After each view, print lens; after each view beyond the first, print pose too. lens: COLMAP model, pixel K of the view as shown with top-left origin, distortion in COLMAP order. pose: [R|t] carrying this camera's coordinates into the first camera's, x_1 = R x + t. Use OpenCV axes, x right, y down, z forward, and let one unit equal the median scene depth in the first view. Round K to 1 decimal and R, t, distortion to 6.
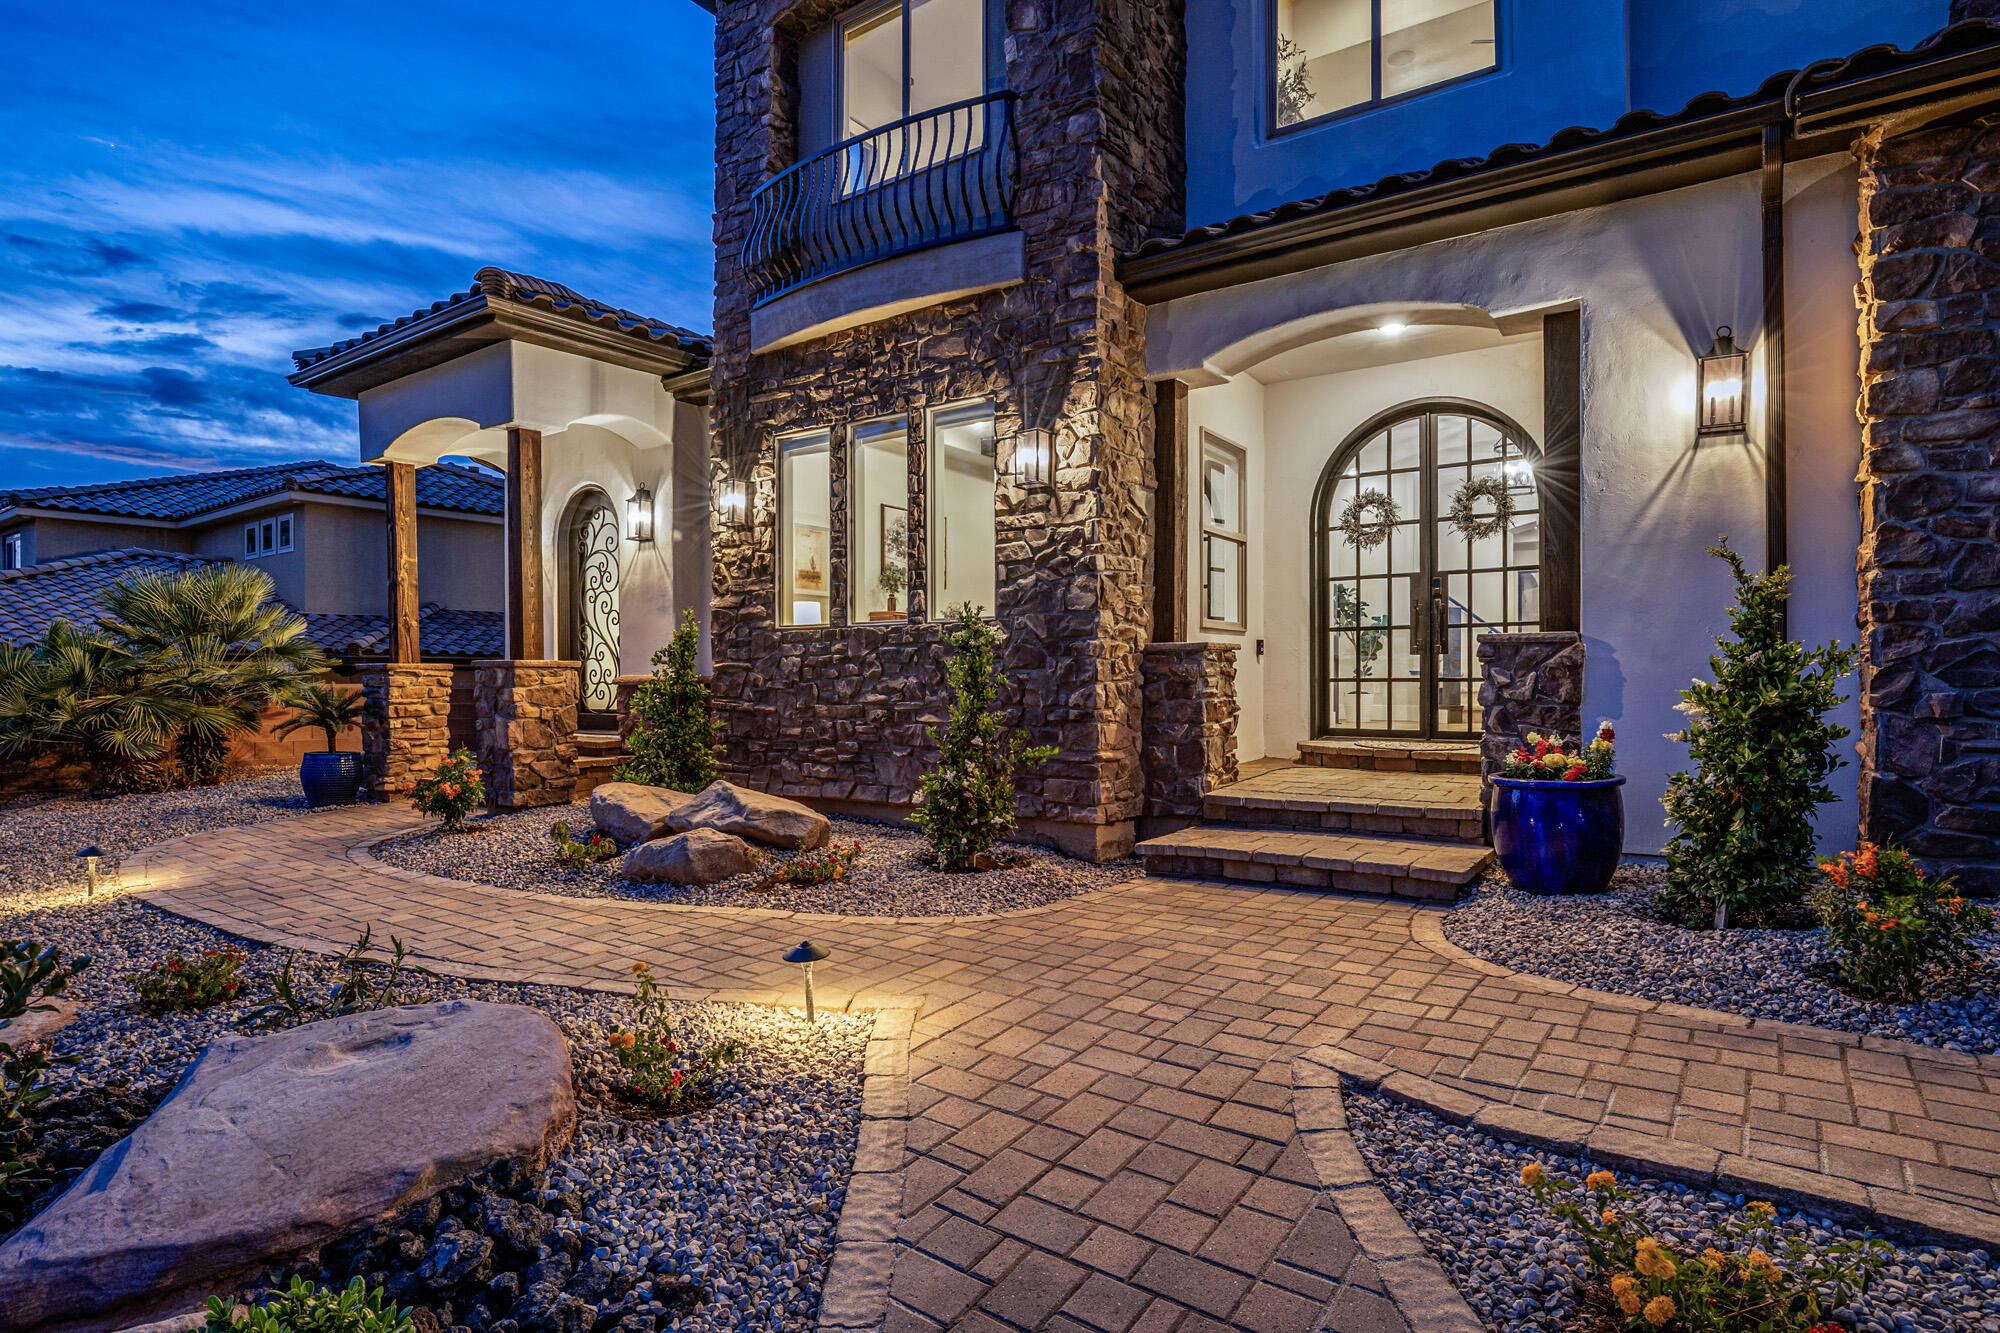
lens RADIAL K [[1038.6, 0, 1002.7], [0, 1038.6, 683.4], [0, 0, 1]] dist [-0.025869, 0.001478]
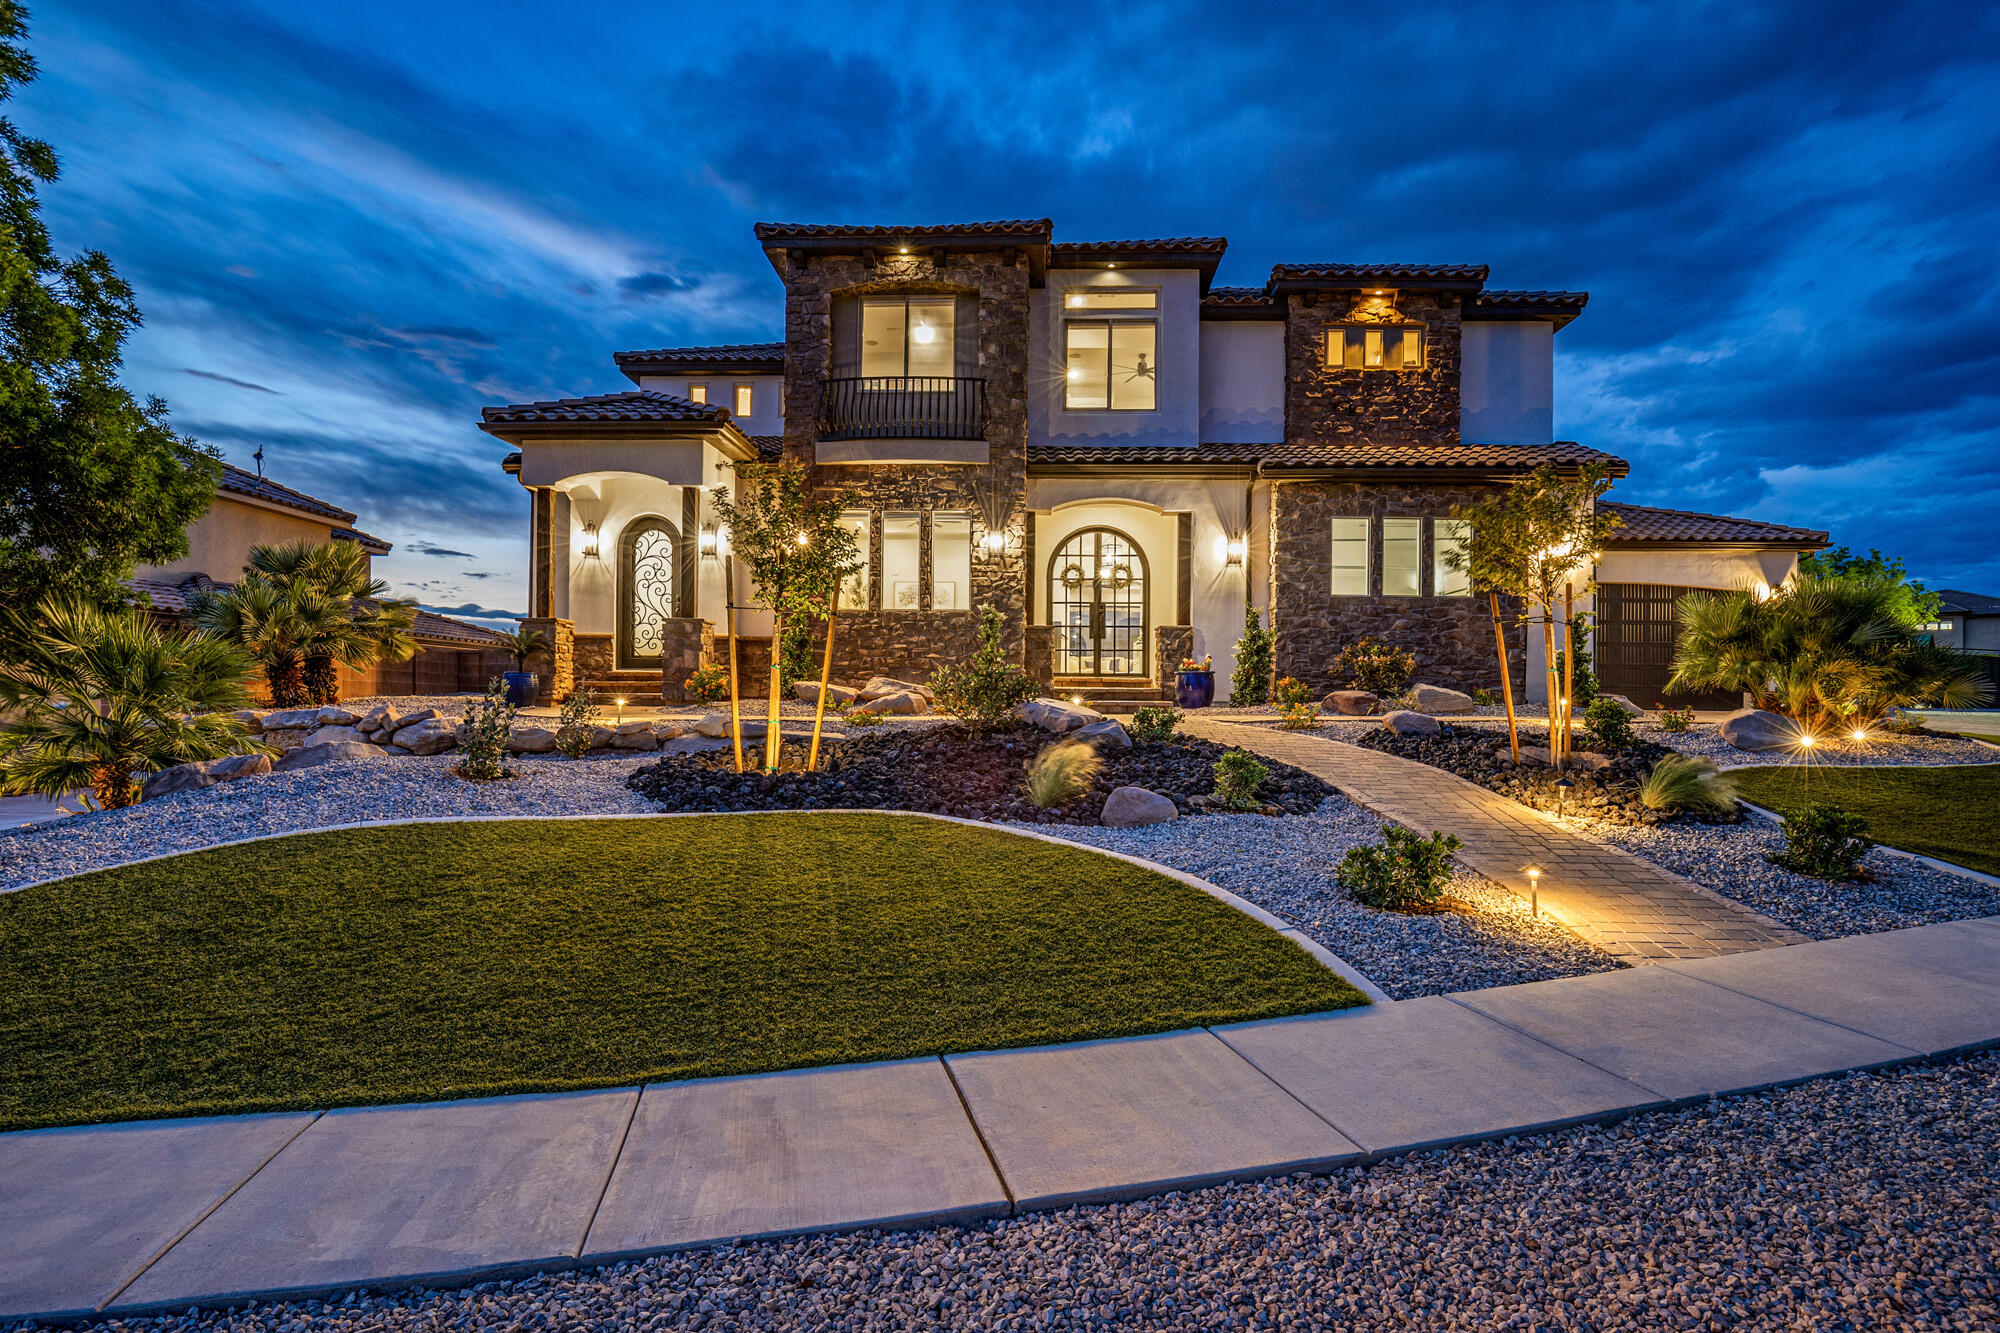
lens RADIAL K [[1038.6, 0, 1004.3], [0, 1038.6, 686.8], [0, 0, 1]] dist [-0.025869, 0.001478]
pose [[0.838896, 0.020330, 0.543912, -1.204170], [-0.008864, 0.999680, -0.023695, 0.160199], [-0.544220, 0.015057, 0.838807, -0.948386]]
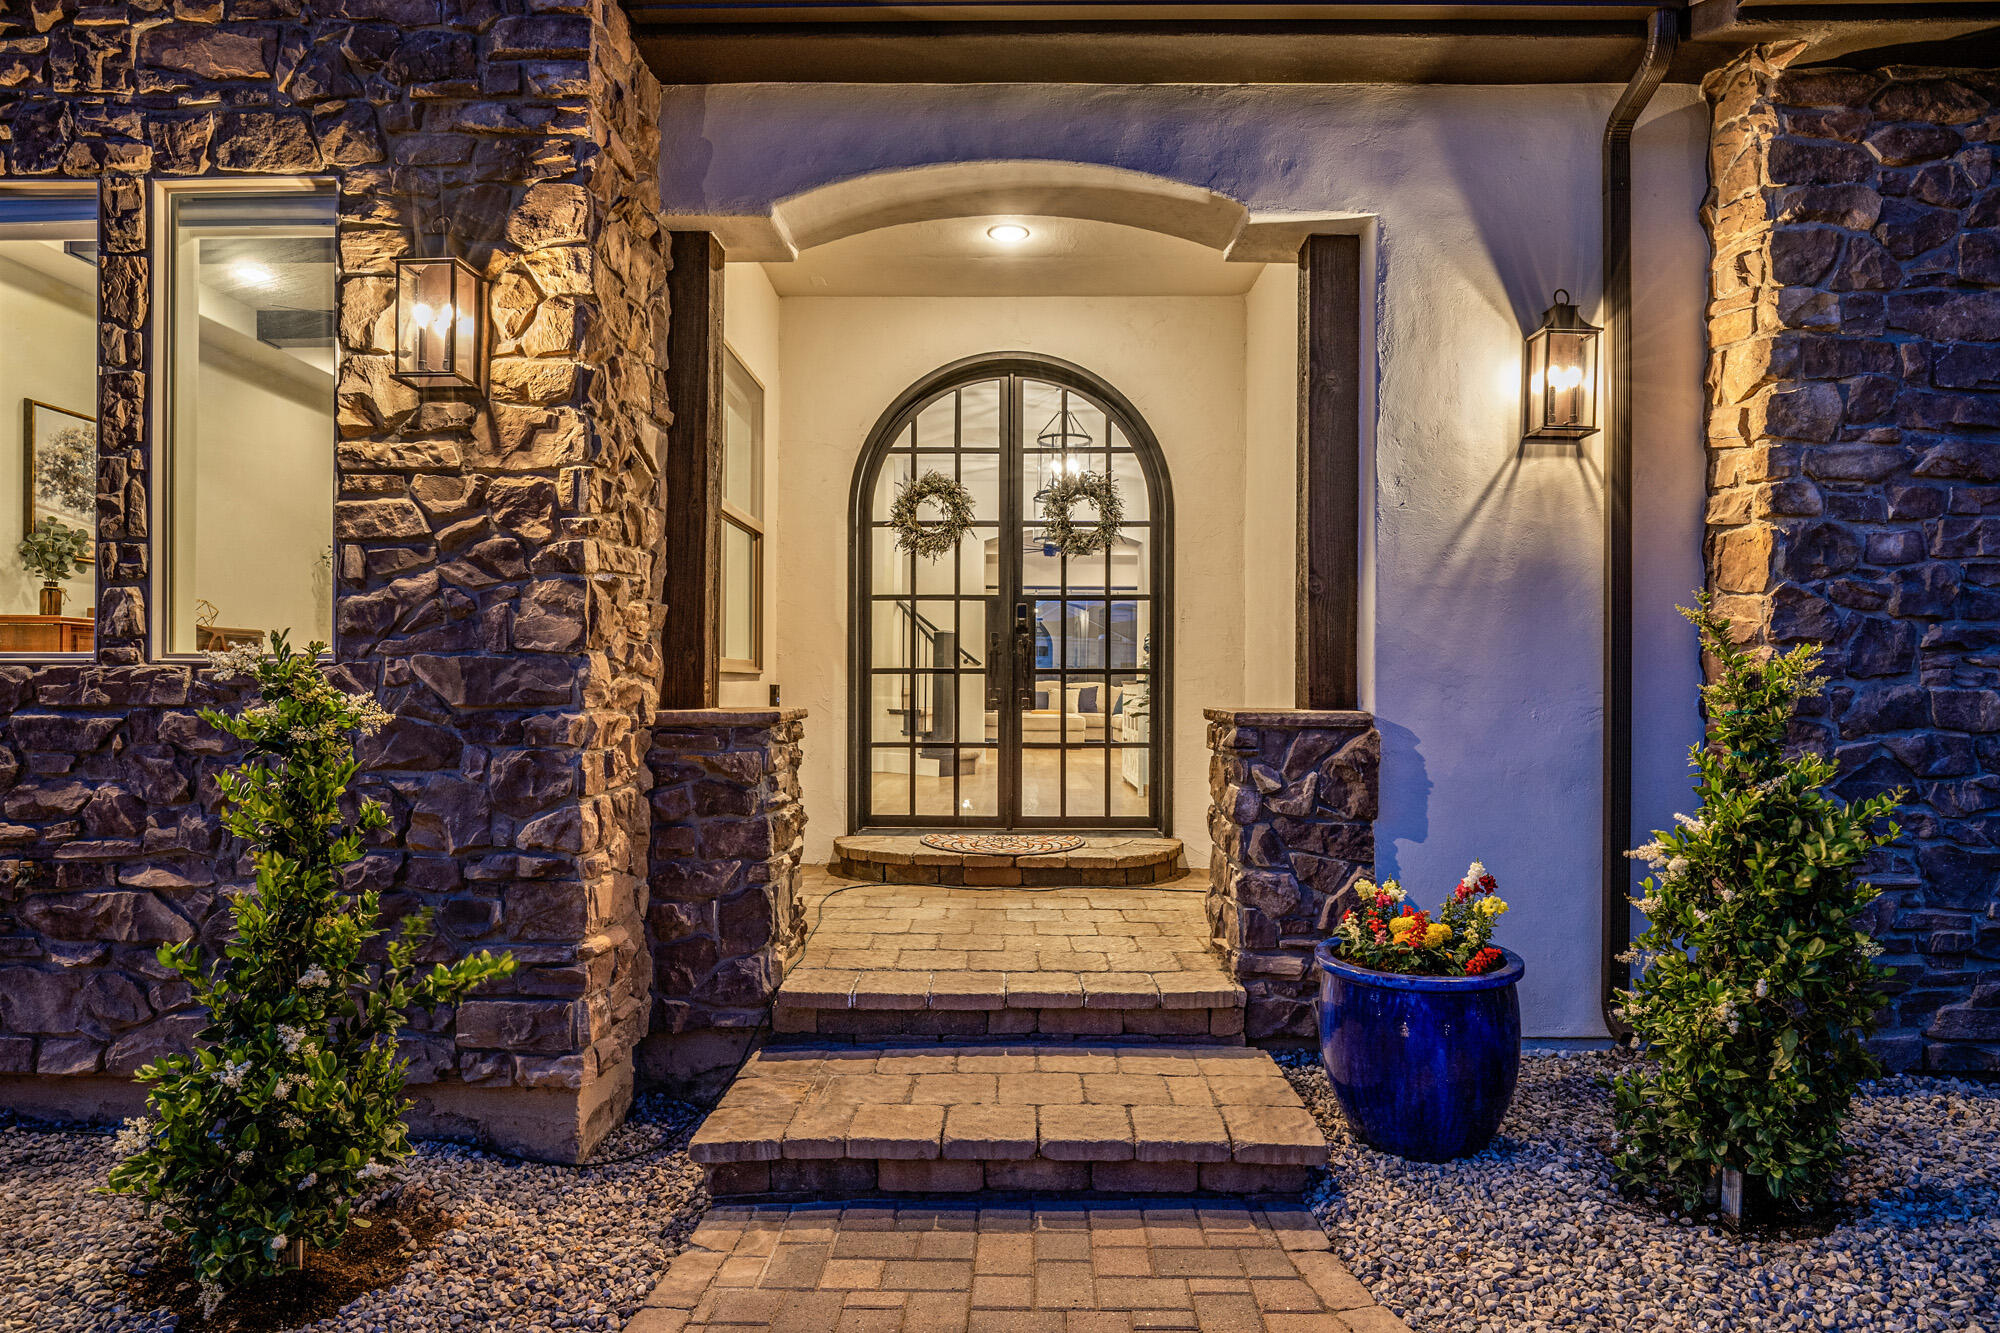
lens RADIAL K [[1137.0, 0, 1000.5], [0, 1137.0, 686.1], [0, 0, 1]] dist [-0.019091, 0.005603]
pose [[0.829161, 0.005516, 0.558983, -0.044139], [-0.005095, 0.999984, -0.002311, -0.052971], [-0.558987, -0.000931, 0.829176, 0.431818]]
